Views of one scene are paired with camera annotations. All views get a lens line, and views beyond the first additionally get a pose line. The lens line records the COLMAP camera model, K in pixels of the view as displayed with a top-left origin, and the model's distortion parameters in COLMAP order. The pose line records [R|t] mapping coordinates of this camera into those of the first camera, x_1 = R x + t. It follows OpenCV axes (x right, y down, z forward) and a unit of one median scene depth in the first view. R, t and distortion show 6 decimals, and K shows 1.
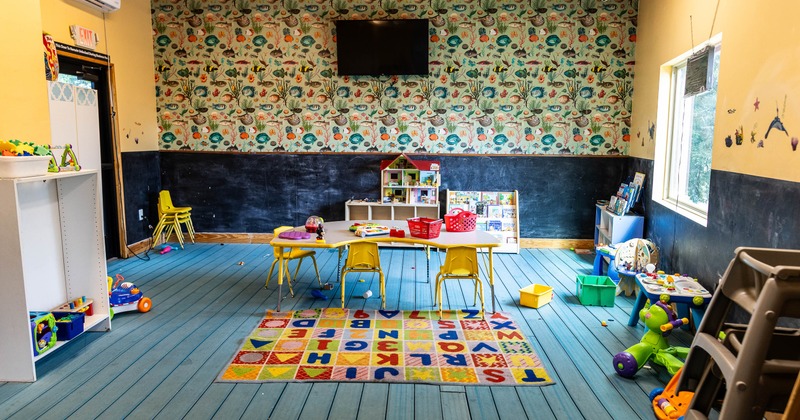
lens RADIAL K [[546.0, 0, 400.0], [0, 546.0, 210.0], [0, 0, 1]] dist [0.002956, -0.000009]
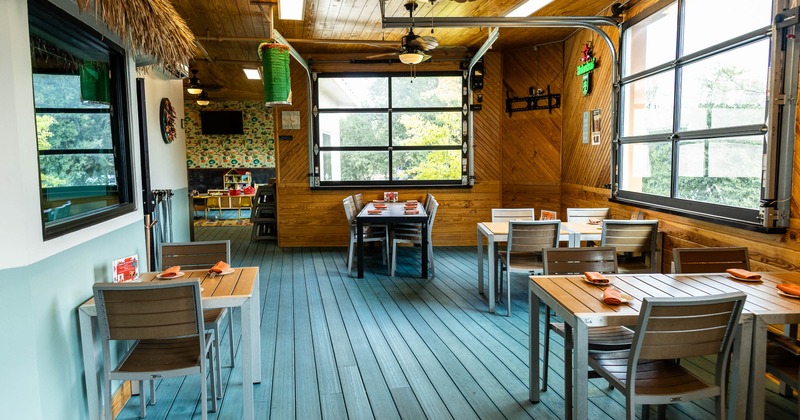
lens RADIAL K [[546.0, 0, 400.0], [0, 546.0, 210.0], [0, 0, 1]] dist [0.002956, -0.000009]
pose [[0.975546, -0.037752, 0.216530, 0.182584], [0.048484, 0.997834, -0.044465, 0.205629], [-0.214383, 0.053875, 0.975263, -1.357883]]
